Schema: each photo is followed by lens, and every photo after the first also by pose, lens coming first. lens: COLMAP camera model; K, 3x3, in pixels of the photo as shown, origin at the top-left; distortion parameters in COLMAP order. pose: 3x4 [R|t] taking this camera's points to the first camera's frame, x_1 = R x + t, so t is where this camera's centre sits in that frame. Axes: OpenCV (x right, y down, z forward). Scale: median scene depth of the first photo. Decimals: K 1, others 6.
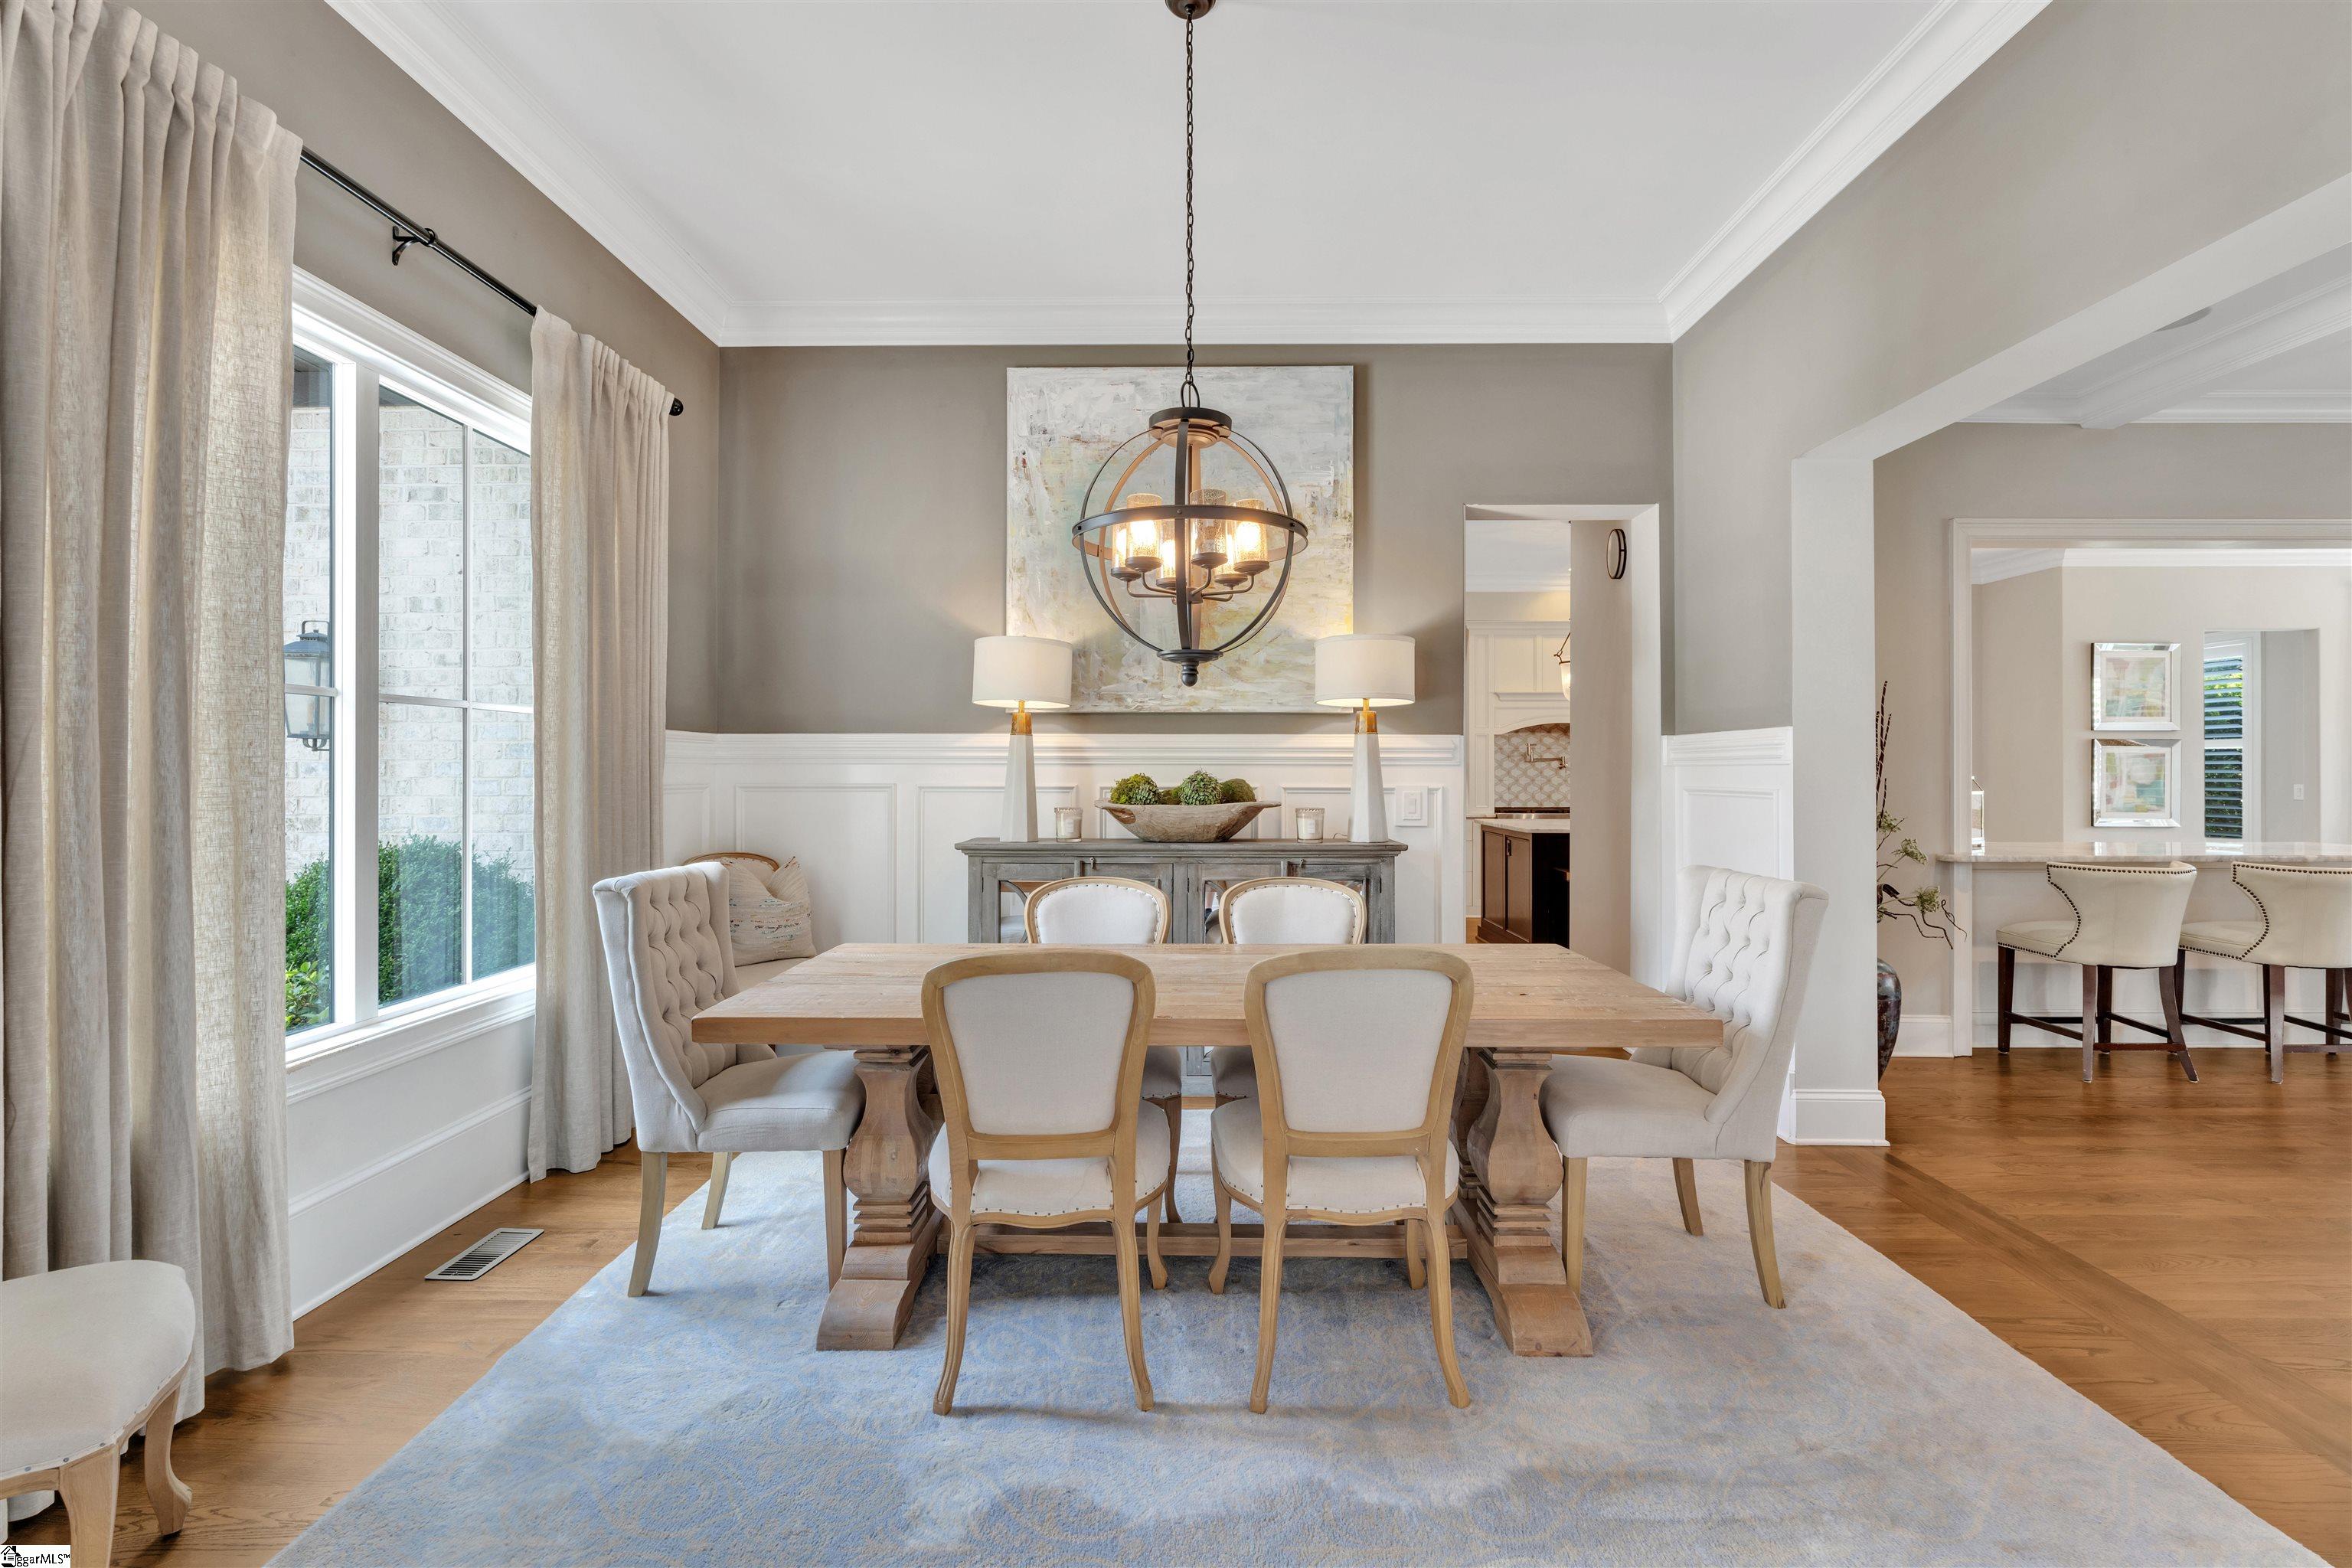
lens RADIAL K [[1027.3, 0, 1190.5], [0, 1027.3, 763.3], [0, 0, 1]] dist [0.001172, 0.000343]
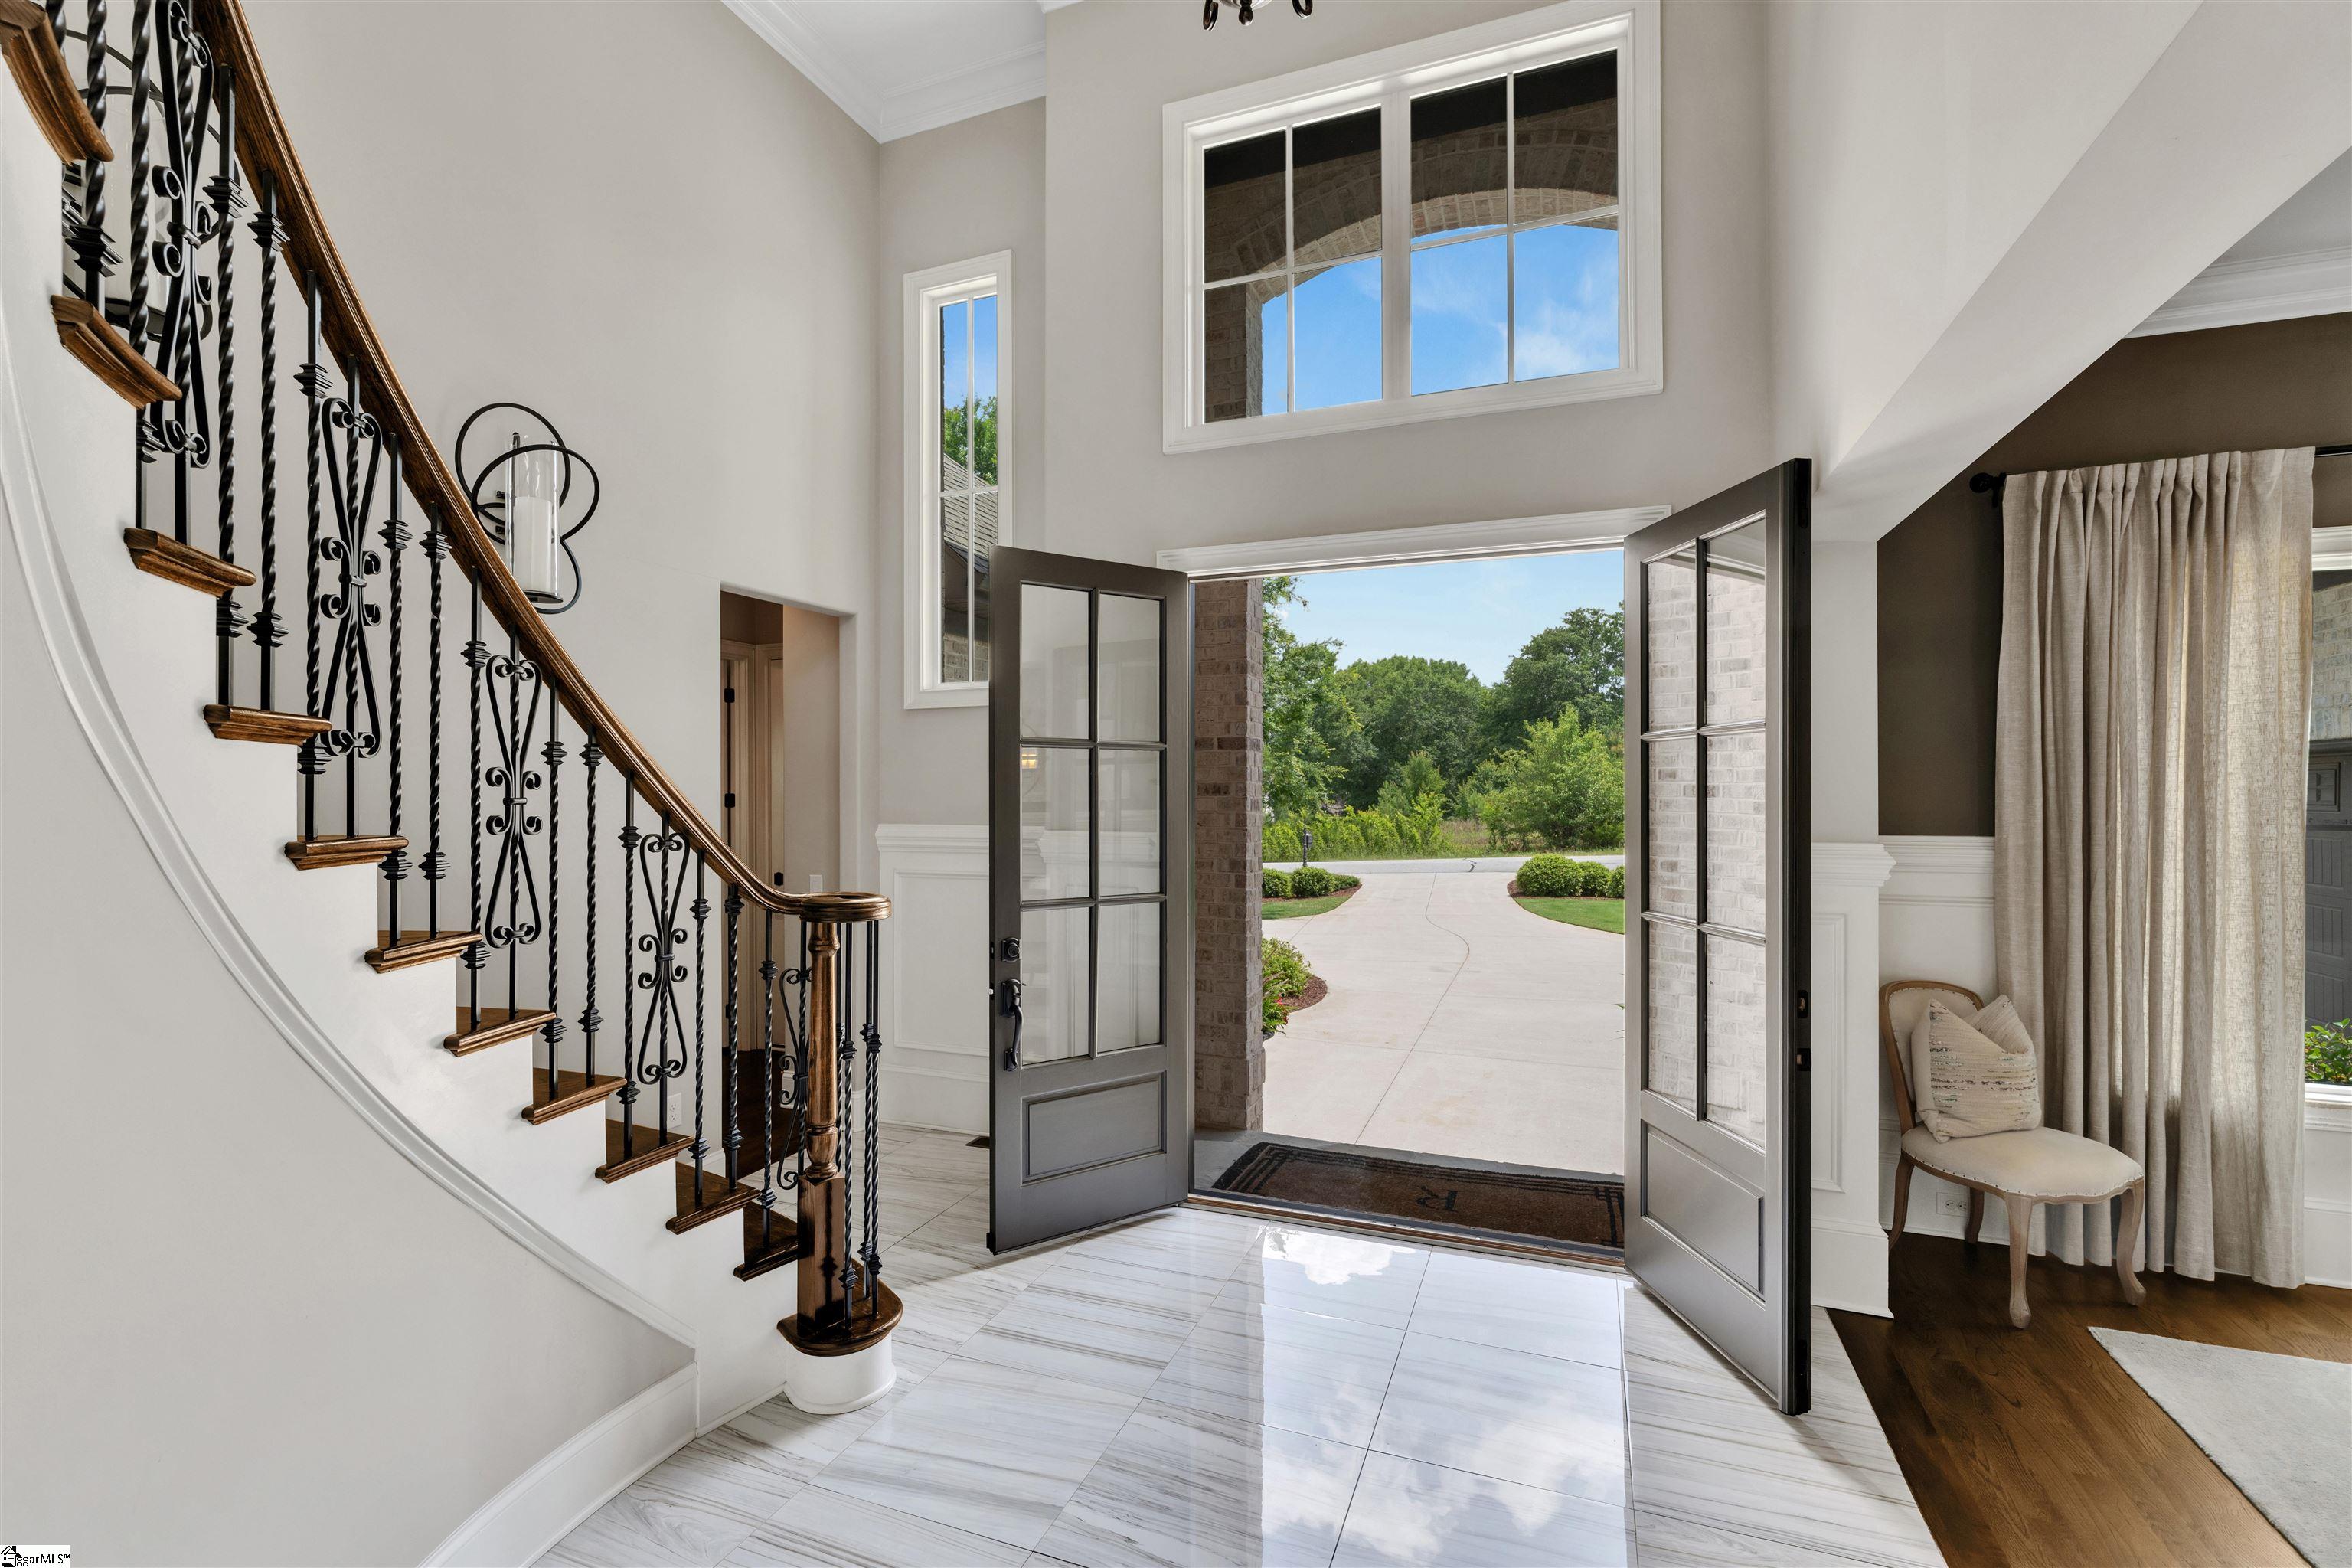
lens RADIAL K [[1057.7, 0, 1200.1], [0, 1057.7, 785.3], [0, 0, 1]] dist [-0.005912, 0.000633]
pose [[-0.353807, -0.003807, -0.935311, 0.530341], [0.006083, 0.999961, -0.006371, -0.072835], [0.935299, -0.007943, -0.353770, 0.039090]]
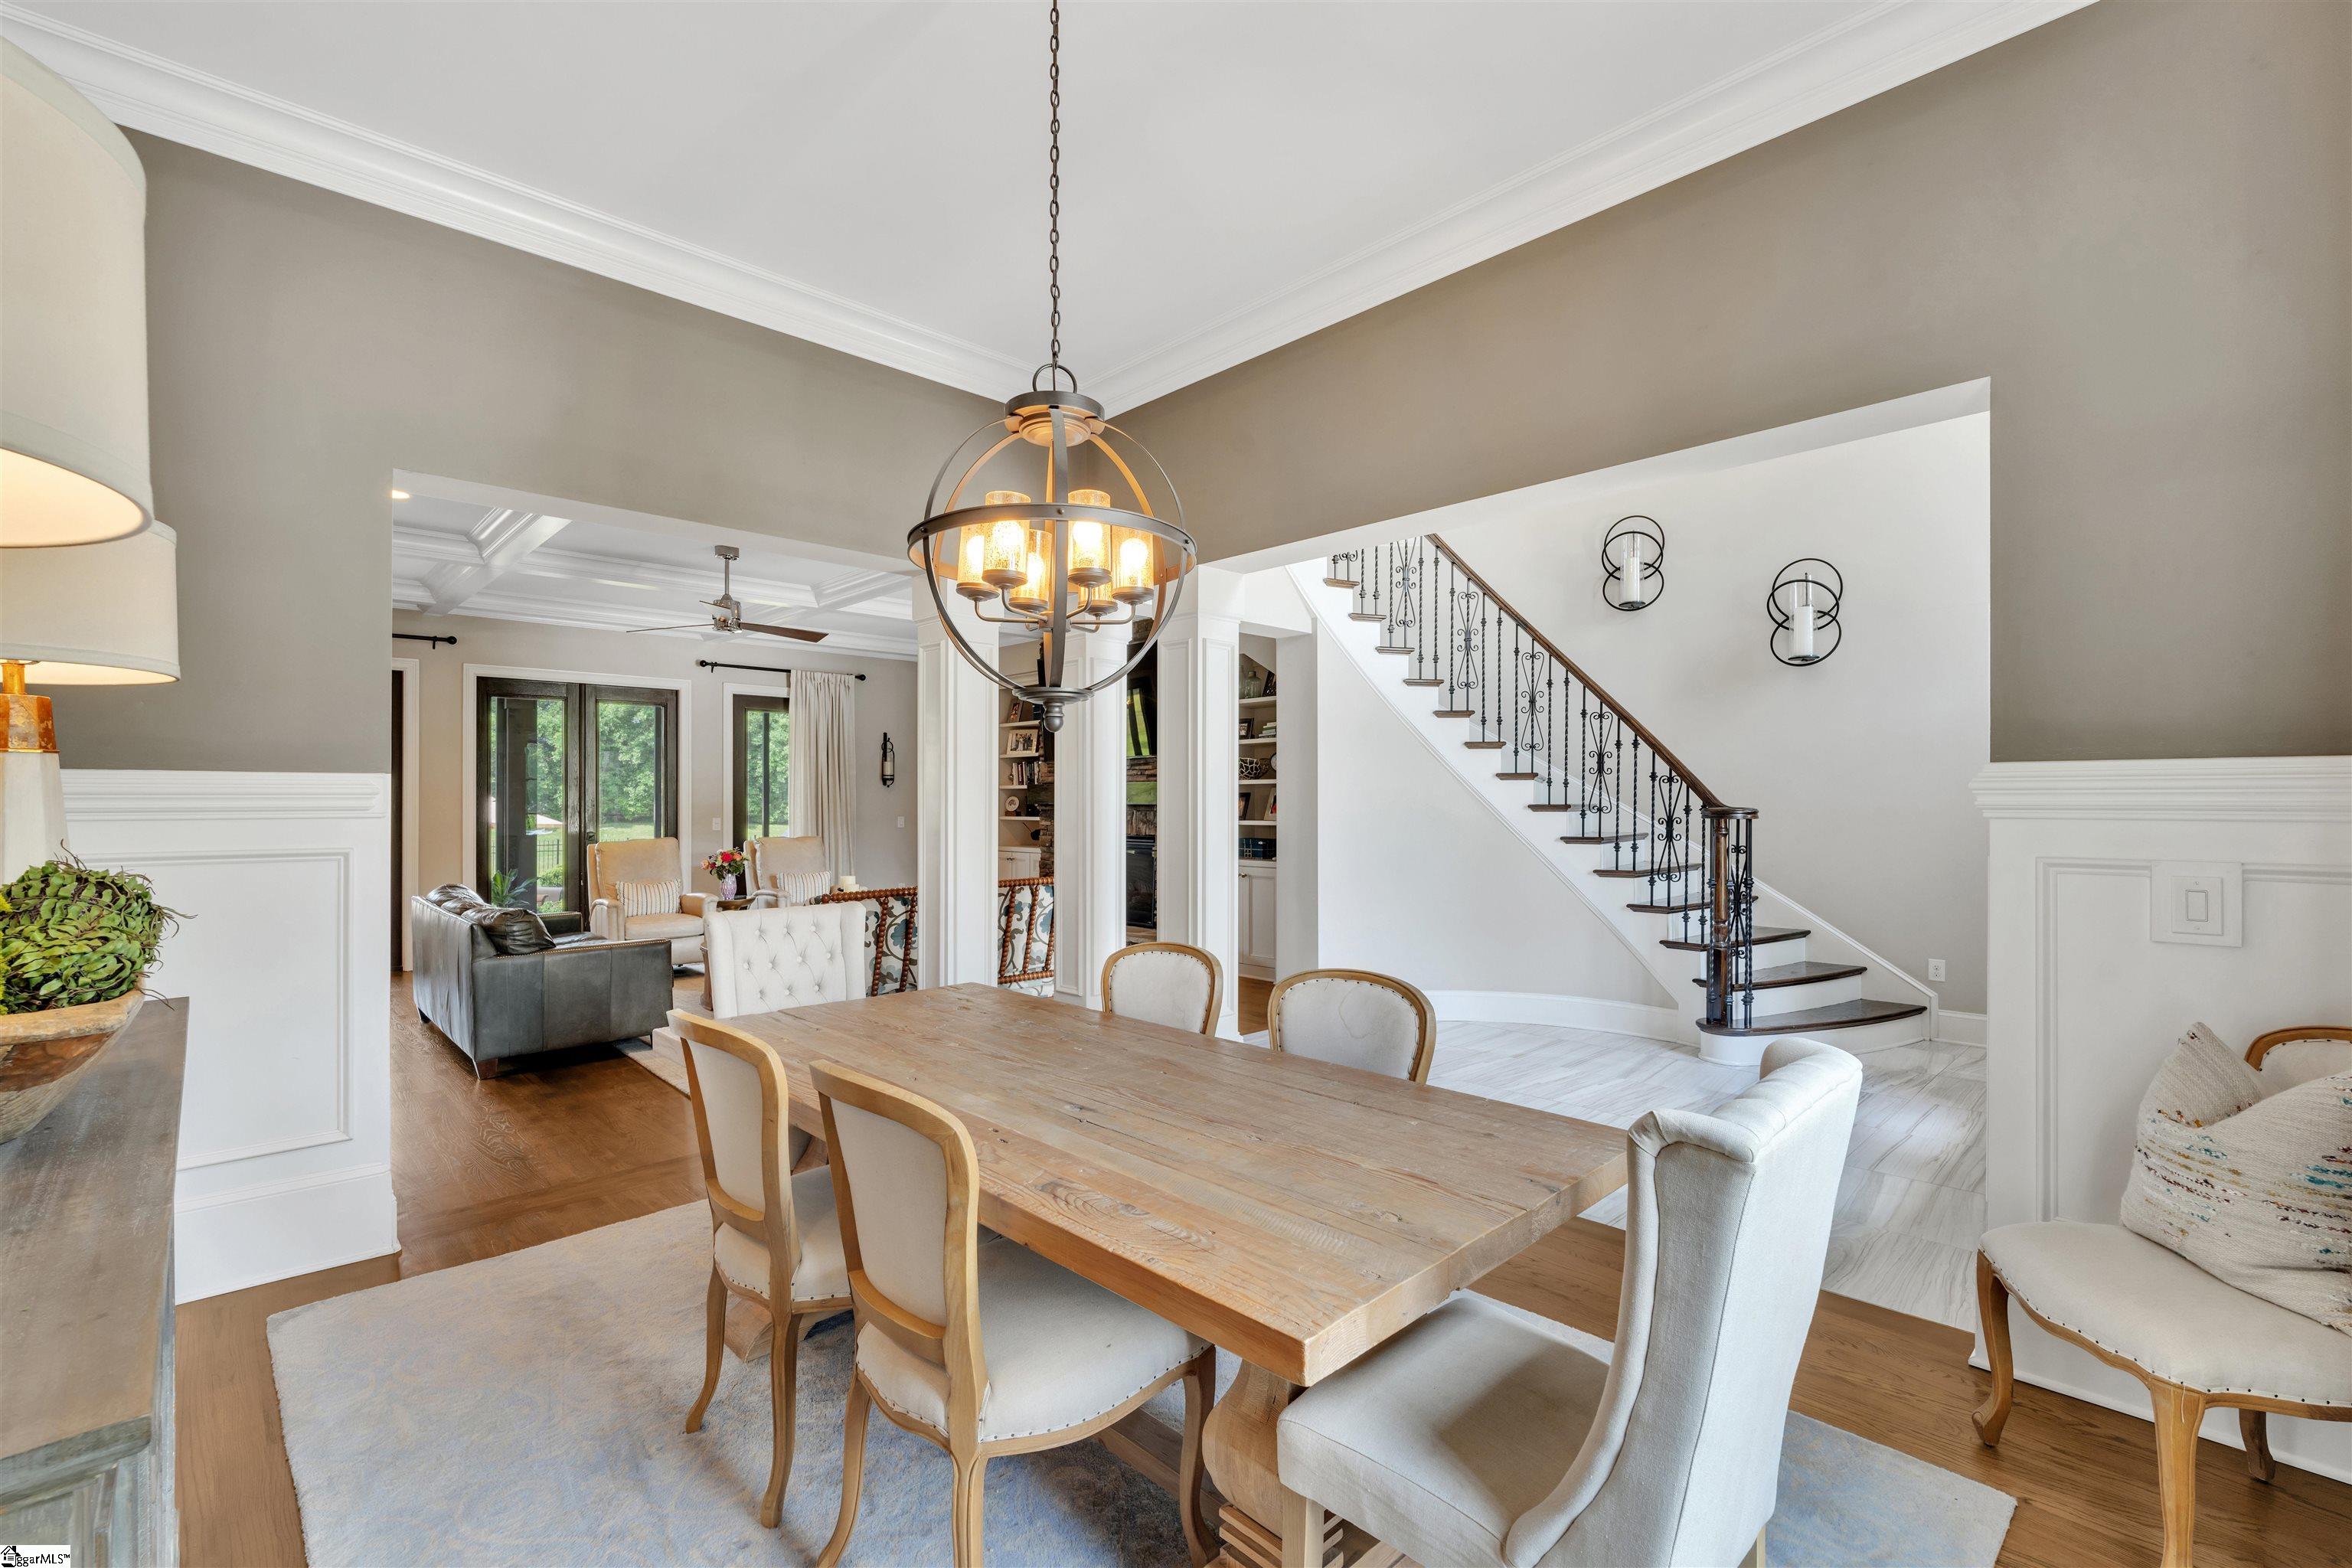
lens RADIAL K [[1037.5, 0, 1181.2], [0, 1037.5, 783.0], [0, 0, 1]] dist [-0.010323, 0.002536]
pose [[-0.694427, 0.008363, 0.719515, -0.420611], [-0.006294, 0.999824, -0.017696, -0.015918], [-0.719536, -0.016817, -0.694251, 0.876804]]
